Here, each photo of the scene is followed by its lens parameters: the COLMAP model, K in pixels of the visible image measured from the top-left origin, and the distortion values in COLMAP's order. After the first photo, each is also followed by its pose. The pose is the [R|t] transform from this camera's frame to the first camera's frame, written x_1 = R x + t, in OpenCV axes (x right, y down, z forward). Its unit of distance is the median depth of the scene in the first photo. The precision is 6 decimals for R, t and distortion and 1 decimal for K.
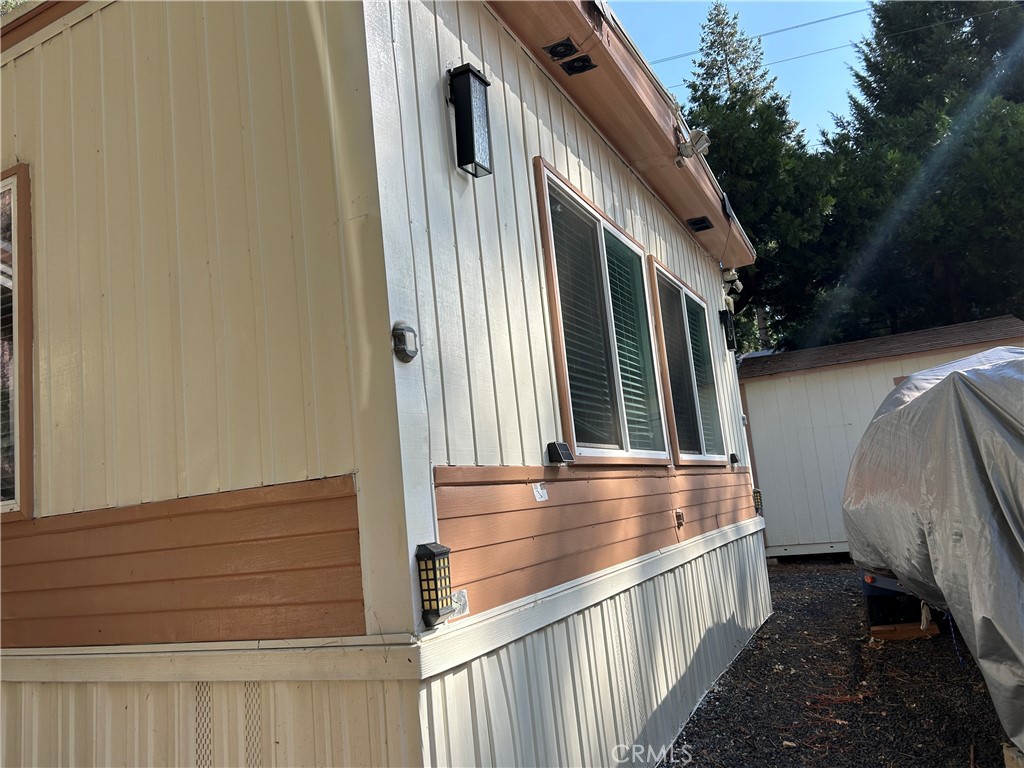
lens RADIAL K [[764.9, 0, 514.4], [0, 764.9, 386.5], [0, 0, 1]] dist [0.047277, -0.055109]
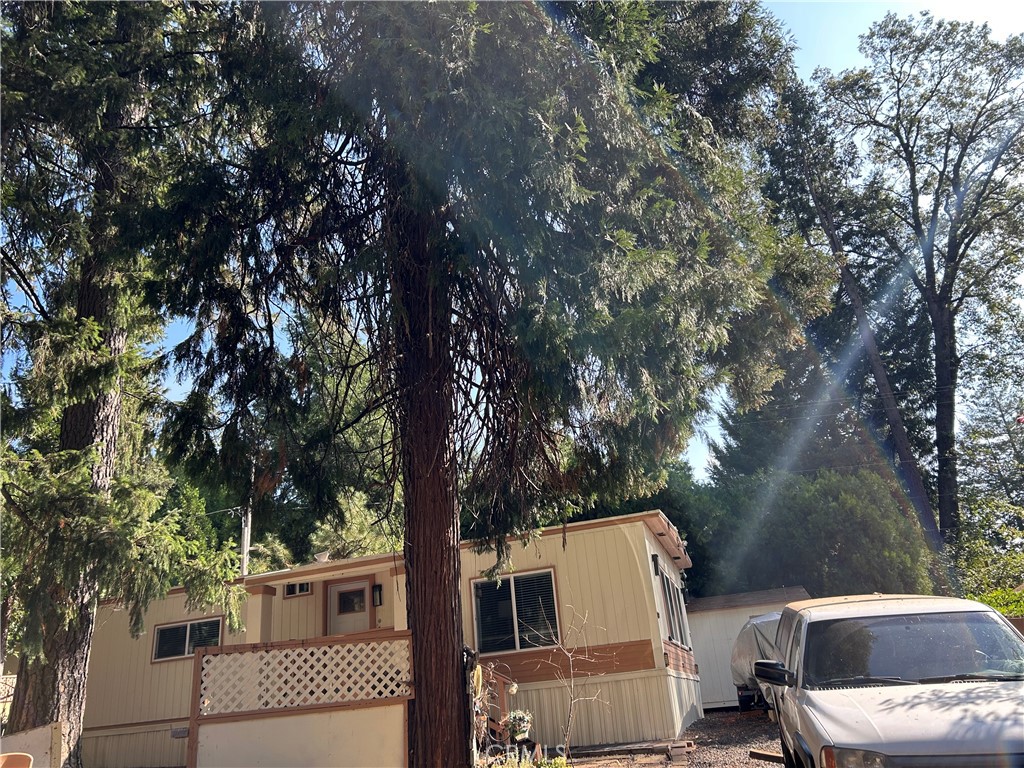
lens RADIAL K [[764.9, 0, 514.4], [0, 764.9, 386.5], [0, 0, 1]] dist [0.047277, -0.055109]
pose [[0.987193, 0.077119, 0.139654, -0.777527], [-0.036912, 0.962059, -0.270332, -0.038415], [-0.155203, 0.261714, 0.952585, -1.720072]]
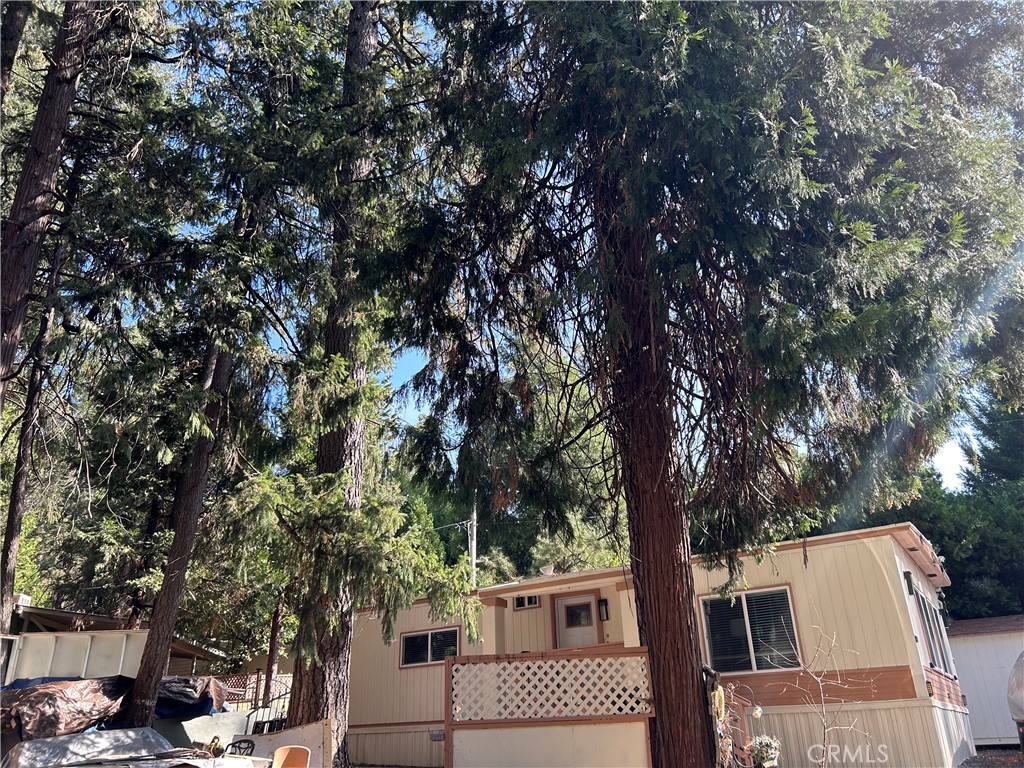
lens RADIAL K [[764.9, 0, 514.4], [0, 764.9, 386.5], [0, 0, 1]] dist [0.047277, -0.055109]
pose [[0.991703, 0.021449, -0.126751, -0.803335], [-0.055807, 0.960061, -0.274168, -0.040010], [0.115808, 0.278967, 0.953292, -1.723326]]
